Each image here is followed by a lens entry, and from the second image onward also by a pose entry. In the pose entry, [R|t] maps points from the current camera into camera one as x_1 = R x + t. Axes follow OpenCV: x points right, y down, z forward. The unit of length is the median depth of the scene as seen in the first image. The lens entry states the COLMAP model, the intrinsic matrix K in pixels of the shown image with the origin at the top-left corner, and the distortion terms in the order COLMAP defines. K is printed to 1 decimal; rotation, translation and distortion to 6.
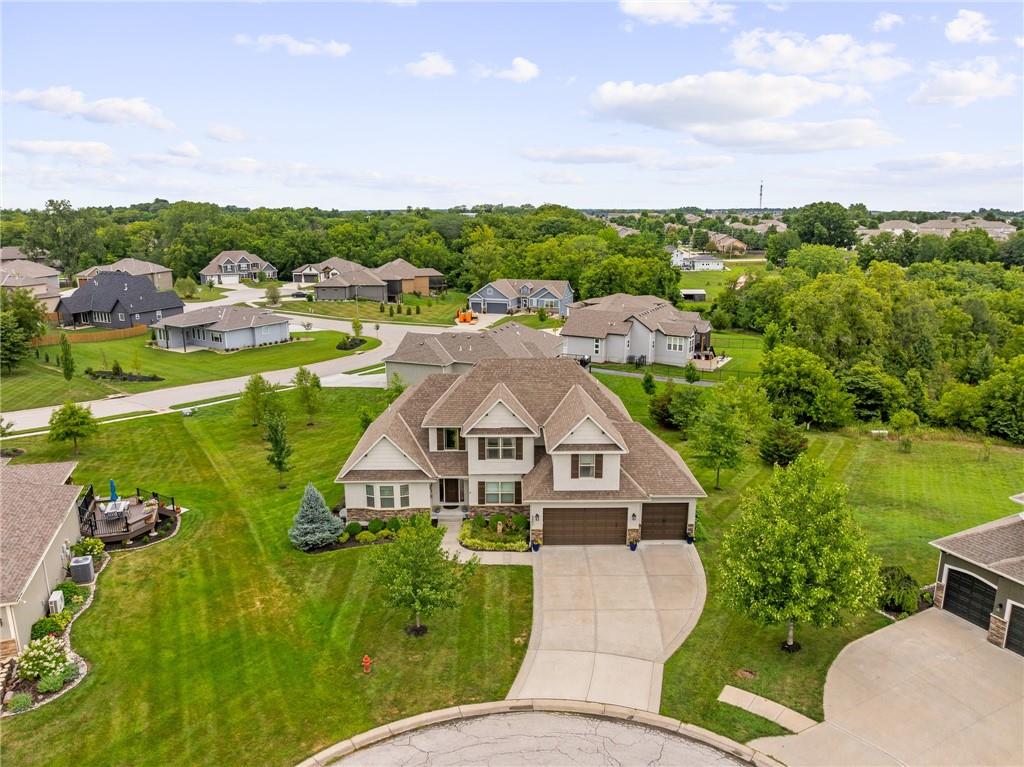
lens RADIAL K [[728.3, 0, 512.0], [0, 728.3, 383.5], [0, 0, 1]] dist [-0.060891, 0.034820]
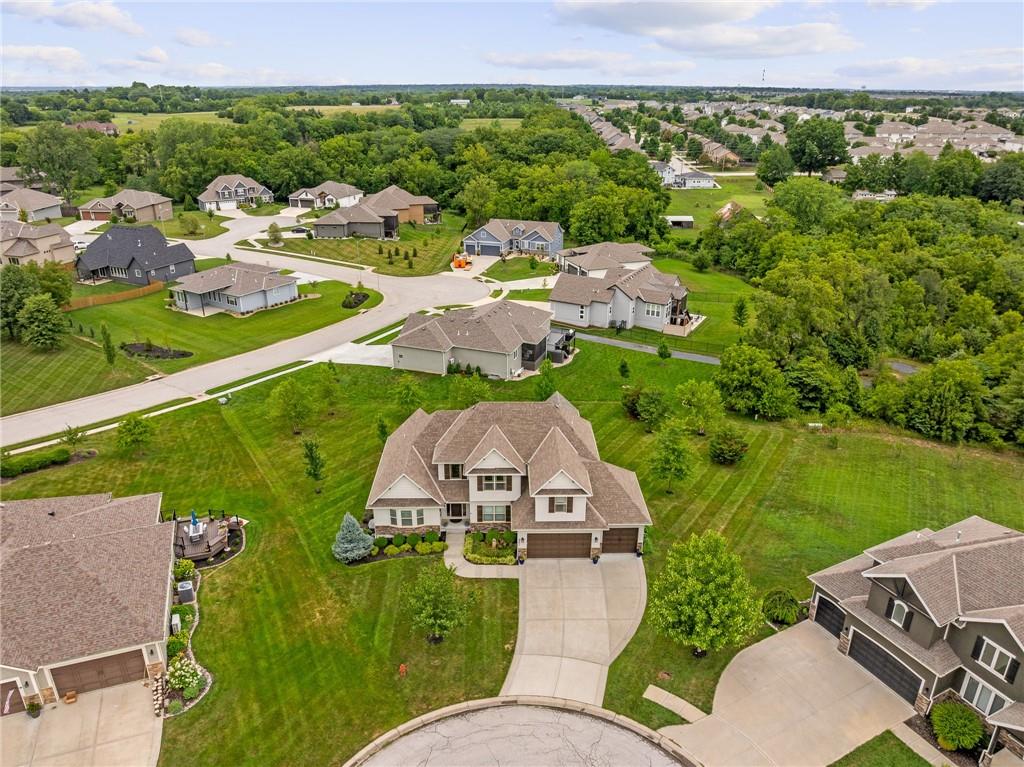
lens RADIAL K [[728.3, 0, 512.0], [0, 728.3, 383.5], [0, 0, 1]] dist [-0.060891, 0.034820]
pose [[0.999949, 0.001066, 0.009998, 0.001754], [-0.002622, 0.987598, 0.156984, -0.275635], [-0.009706, -0.157002, 0.987551, -0.230894]]
